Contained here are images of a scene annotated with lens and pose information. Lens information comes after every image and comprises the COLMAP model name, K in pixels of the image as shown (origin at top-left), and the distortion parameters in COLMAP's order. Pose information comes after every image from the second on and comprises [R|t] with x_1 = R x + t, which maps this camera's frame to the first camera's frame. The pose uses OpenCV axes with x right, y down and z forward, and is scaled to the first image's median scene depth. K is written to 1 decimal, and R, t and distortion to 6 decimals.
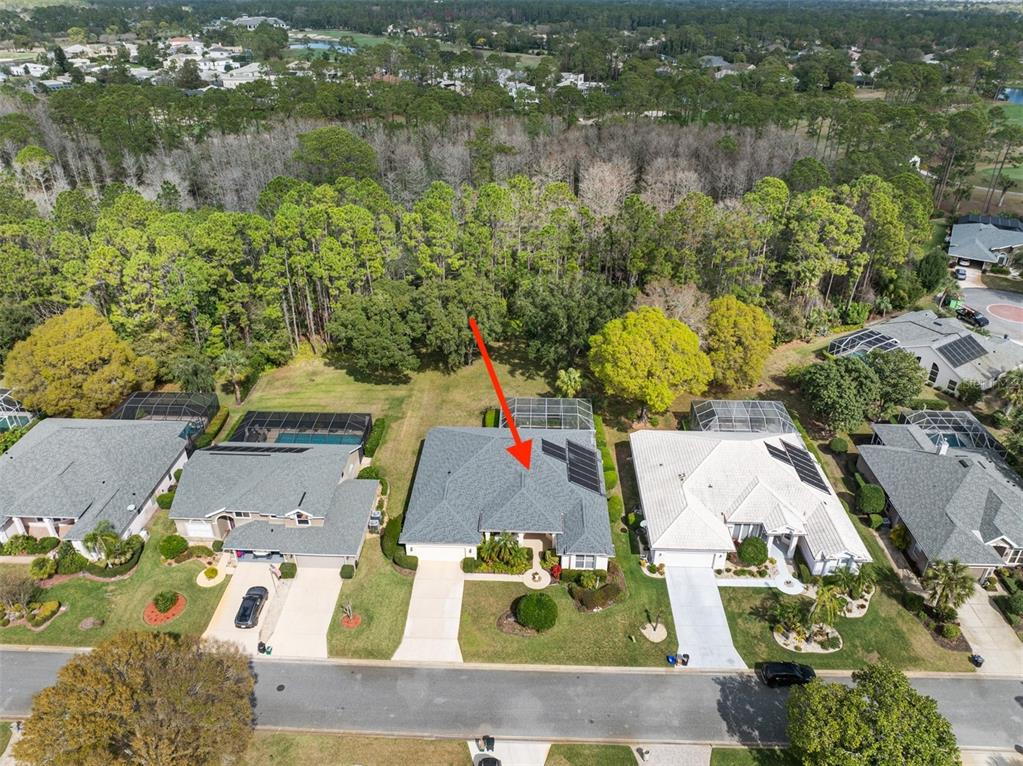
lens RADIAL K [[730.3, 0, 519.4], [0, 730.3, 360.0], [0, 0, 1]] dist [-0.037246, 0.004667]
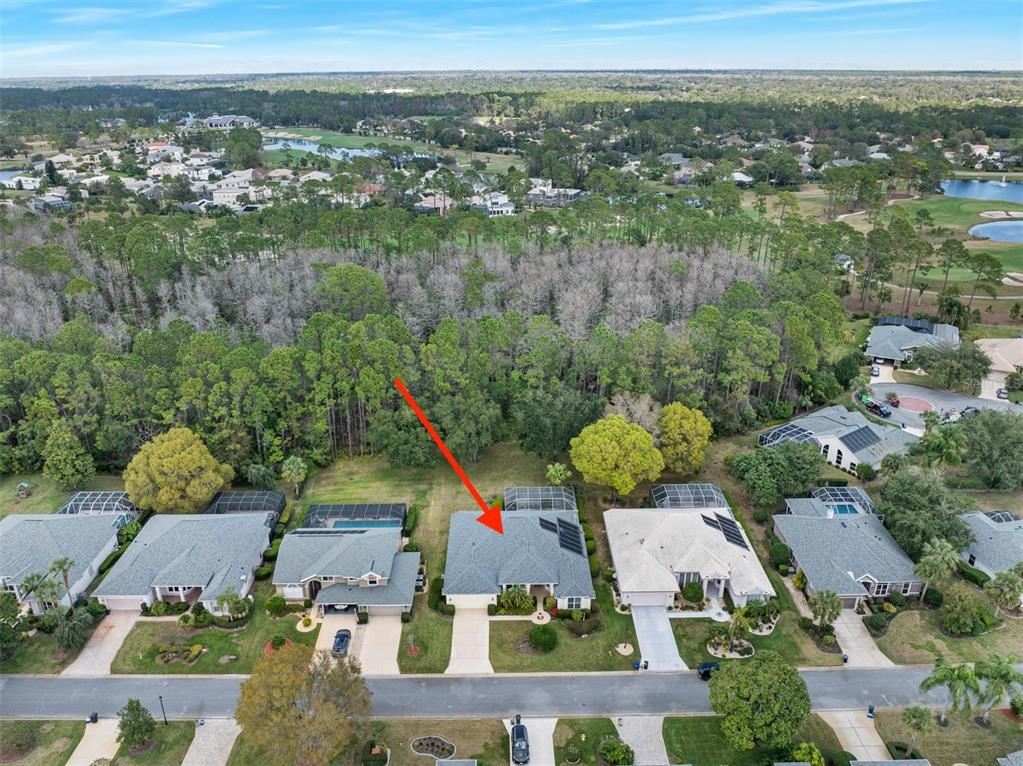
lens RADIAL K [[771.3, 0, 509.5], [0, 771.3, 359.3], [0, 0, 1]] dist [-0.023501, -0.036023]
pose [[0.999263, -0.027997, 0.026249, -0.059488], [0.030753, 0.993316, -0.111258, -0.030265], [-0.022959, 0.111983, 0.993445, -0.511373]]
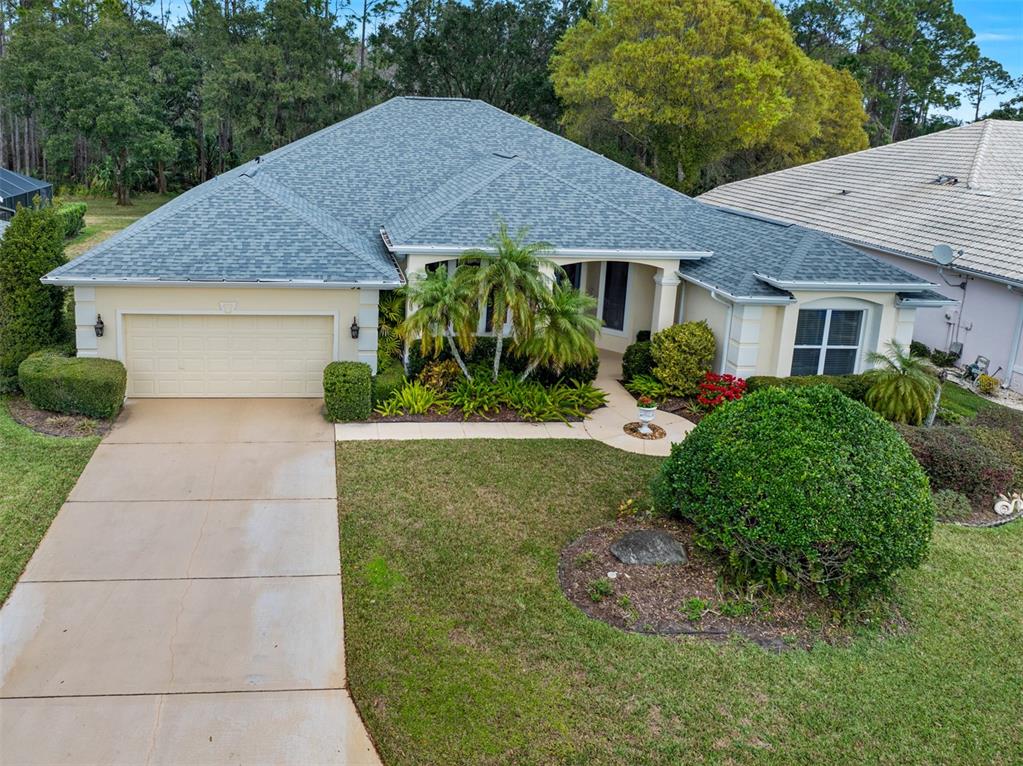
lens RADIAL K [[774.0, 0, 388.5], [0, 774.0, 265.2], [0, 0, 1]] dist [-0.045617, 0.015634]
pose [[0.993562, 0.000493, 0.113291, -0.082936], [0.031709, 0.958814, -0.282258, 0.306648], [-0.108764, 0.284033, 0.952626, 0.736140]]
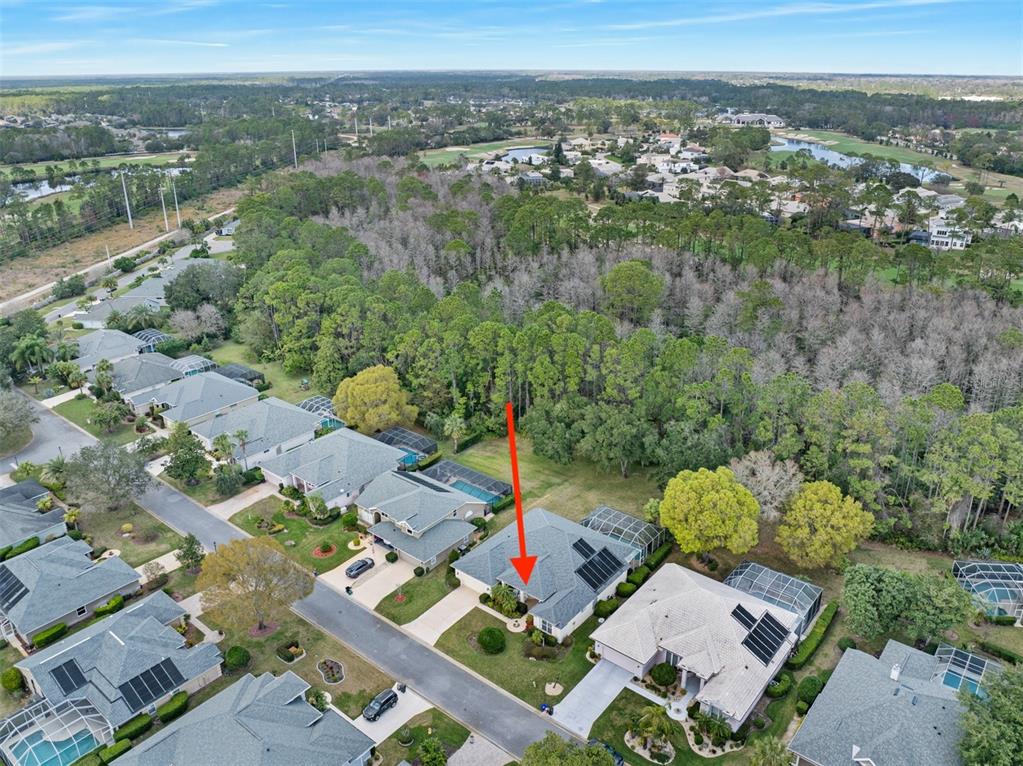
lens RADIAL K [[772.4, 0, 511.5], [0, 772.4, 383.0], [0, 0, 1]] dist [-0.042866, 0.001397]
pose [[0.792442, 0.222990, -0.567724, 0.727227], [-0.272315, 0.962206, -0.002170, -0.137088], [0.545784, 0.156320, 0.823216, -0.284417]]
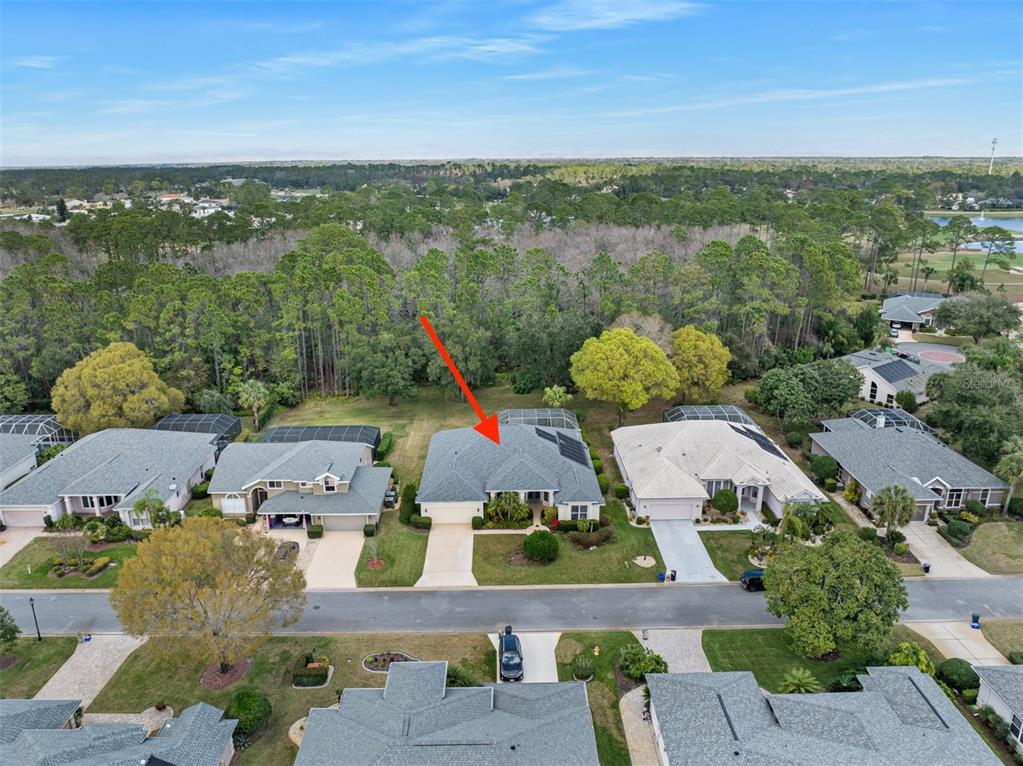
lens RADIAL K [[725.6, 0, 509.3], [0, 725.6, 363.7], [0, 0, 1]] dist [-0.038542, 0.001186]
pose [[0.999118, -0.027657, 0.031608, -0.047090], [0.033379, 0.979647, -0.197935, 0.258088], [-0.025490, 0.198815, 0.979705, -0.145798]]
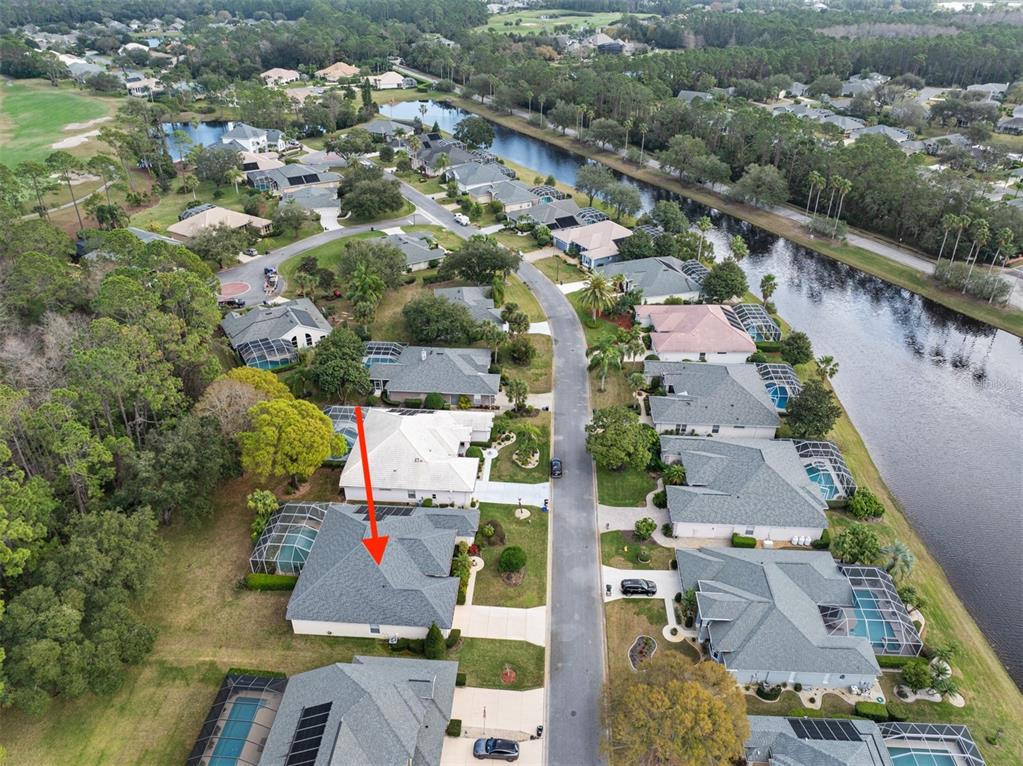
lens RADIAL K [[706.1, 0, 511.5], [0, 706.1, 383.0], [0, 0, 1]] dist [-0.000440, 0.000108]
pose [[0.033146, -0.532152, 0.845999, -0.900833], [0.457575, 0.760622, 0.460521, -0.532538], [-0.888553, 0.371844, 0.268711, 0.432969]]
